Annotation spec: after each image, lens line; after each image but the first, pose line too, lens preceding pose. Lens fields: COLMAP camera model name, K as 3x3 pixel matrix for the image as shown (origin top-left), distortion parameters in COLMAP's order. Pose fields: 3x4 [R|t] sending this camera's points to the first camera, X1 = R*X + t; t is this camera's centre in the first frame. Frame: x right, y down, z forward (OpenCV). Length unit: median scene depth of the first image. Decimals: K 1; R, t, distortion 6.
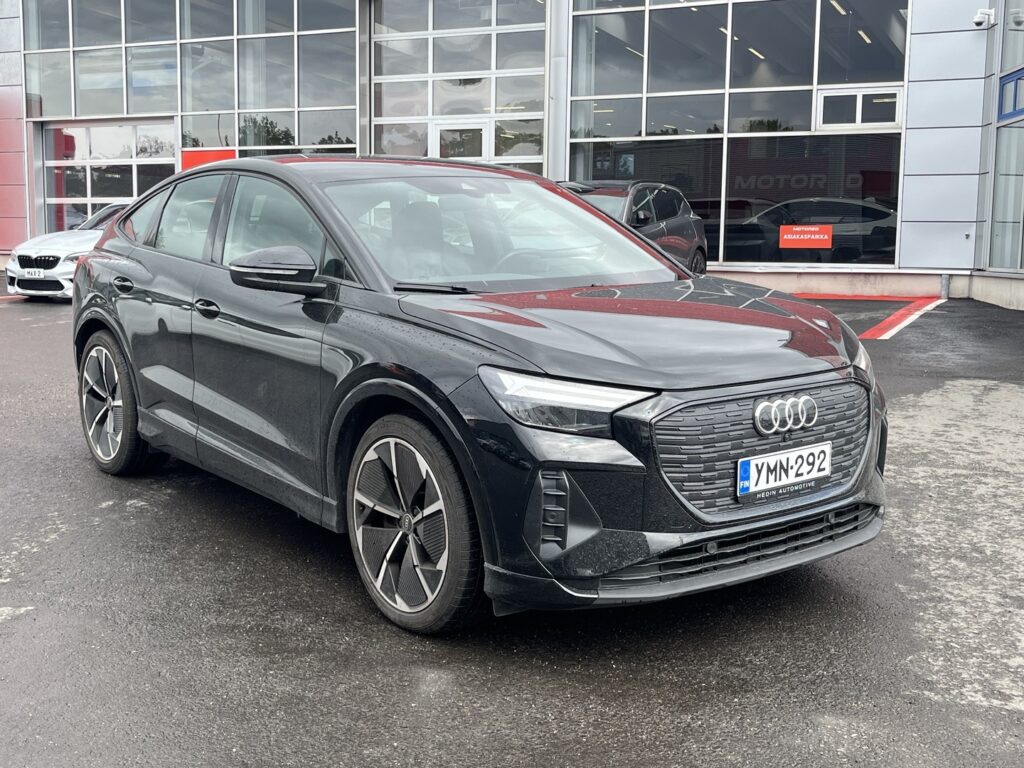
lens RADIAL K [[1228.8, 0, 506.3], [0, 1228.8, 382.9], [0, 0, 1]] dist [0.100719, -0.284949]
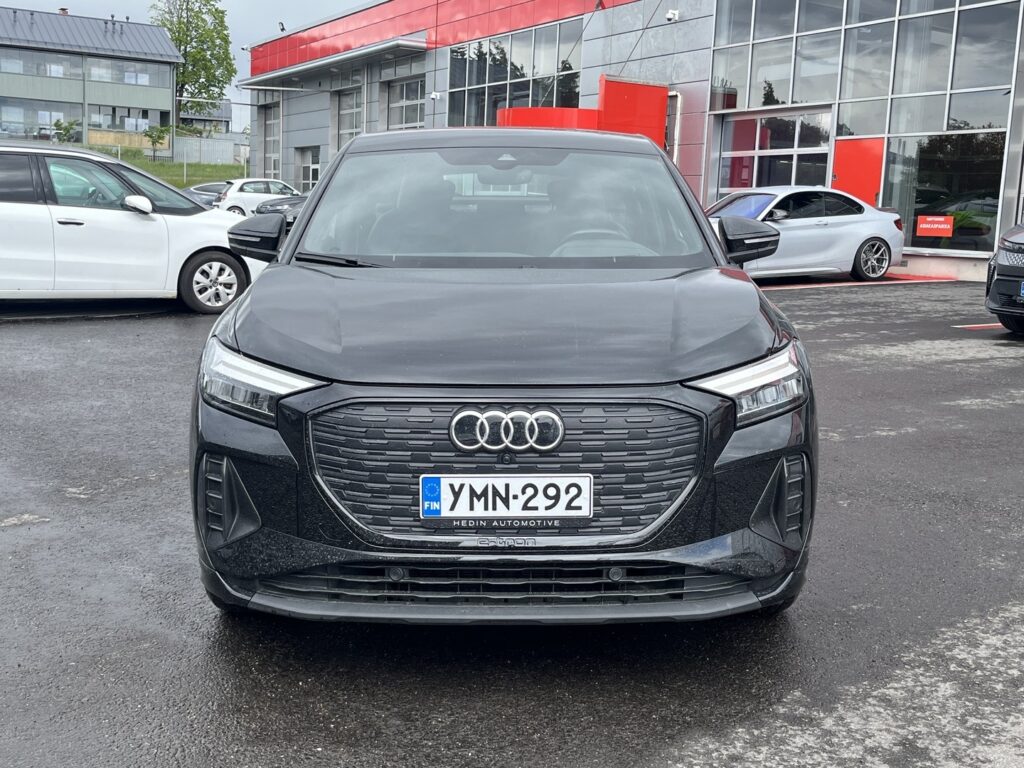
lens RADIAL K [[1236.3, 0, 506.9], [0, 1236.3, 381.0], [0, 0, 1]] dist [0.078066, -0.147285]
pose [[0.803187, 0.101339, -0.587044, 0.689402], [-0.100505, 0.994351, 0.034141, -0.033598], [0.587187, 0.031579, 0.808835, 0.339965]]
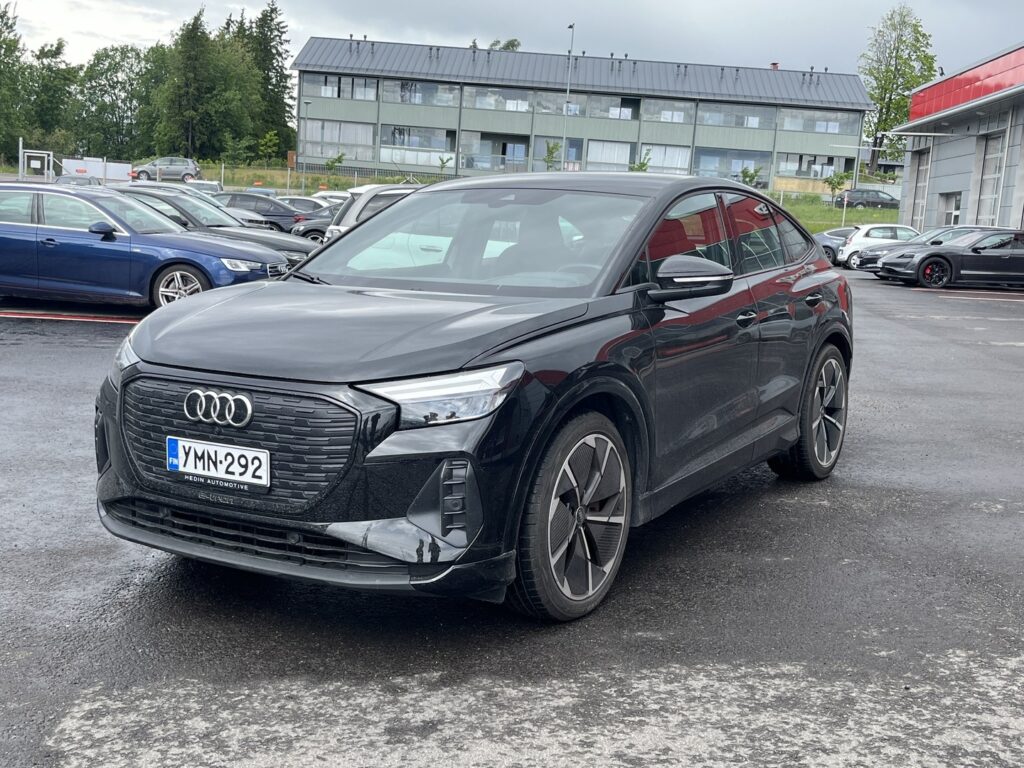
lens RADIAL K [[1228.8, 0, 506.3], [0, 1228.8, 382.9], [0, 0, 1]] dist [0.100719, -0.284949]
pose [[0.365731, 0.136898, -0.920597, 1.230240], [-0.172279, 0.981988, 0.077585, -0.112954], [0.914637, 0.130224, 0.382729, 0.814654]]
